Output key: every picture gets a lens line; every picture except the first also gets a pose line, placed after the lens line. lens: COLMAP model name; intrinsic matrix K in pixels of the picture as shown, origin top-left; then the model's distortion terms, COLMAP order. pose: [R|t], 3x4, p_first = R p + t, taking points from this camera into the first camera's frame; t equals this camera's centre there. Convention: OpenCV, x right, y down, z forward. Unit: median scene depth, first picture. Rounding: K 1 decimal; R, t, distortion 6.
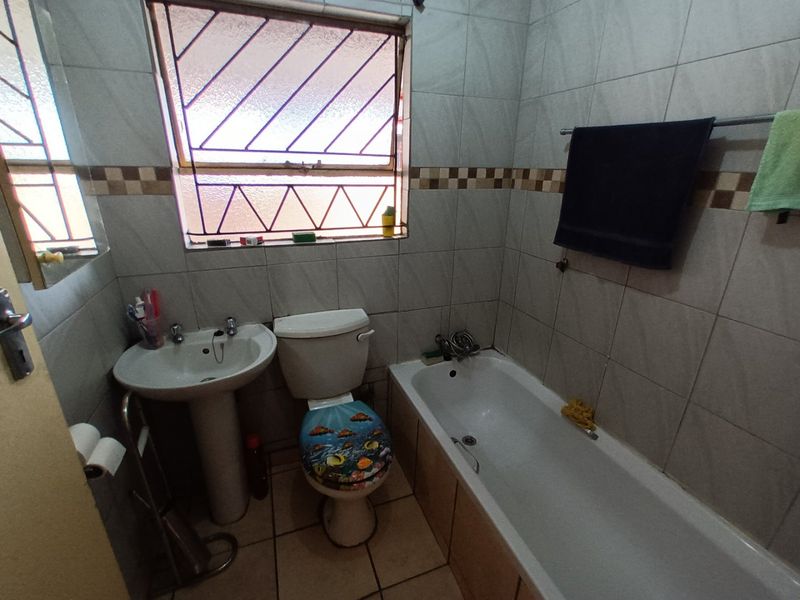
lens RADIAL K [[369.8, 0, 403.5], [0, 369.8, 303.9], [0, 0, 1]] dist [-0.016240, 0.005394]
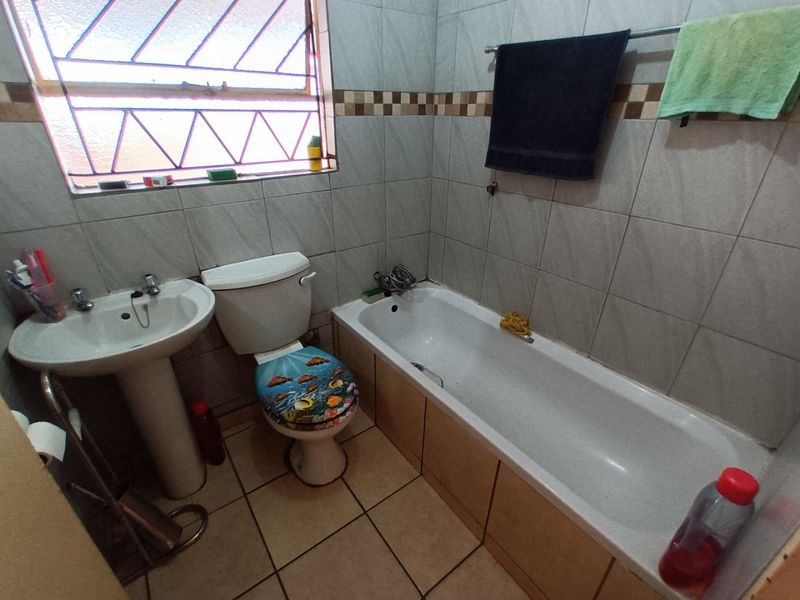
lens RADIAL K [[369.8, 0, 403.8], [0, 369.8, 304.9], [0, 0, 1]] dist [-0.016240, 0.005394]
pose [[0.960216, -0.137974, 0.242795, -0.117976], [0.105708, 0.984307, 0.141296, 0.049588], [-0.258480, -0.110010, 0.959732, 0.018123]]
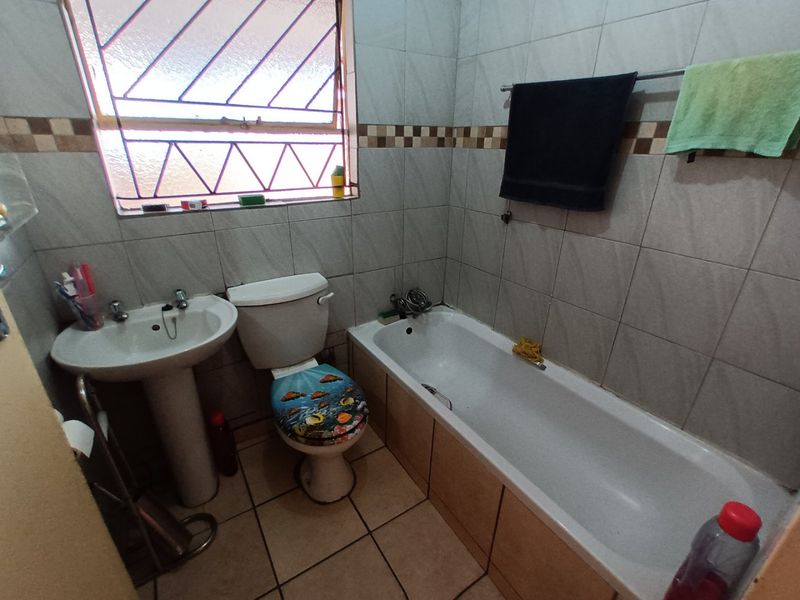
lens RADIAL K [[369.8, 0, 403.5], [0, 369.8, 304.9], [0, 0, 1]] dist [-0.016240, 0.005394]
pose [[0.976867, -0.089822, 0.194070, -0.103863], [0.077118, 0.994414, 0.072067, 0.052684], [-0.199459, -0.055433, 0.978337, -0.017298]]
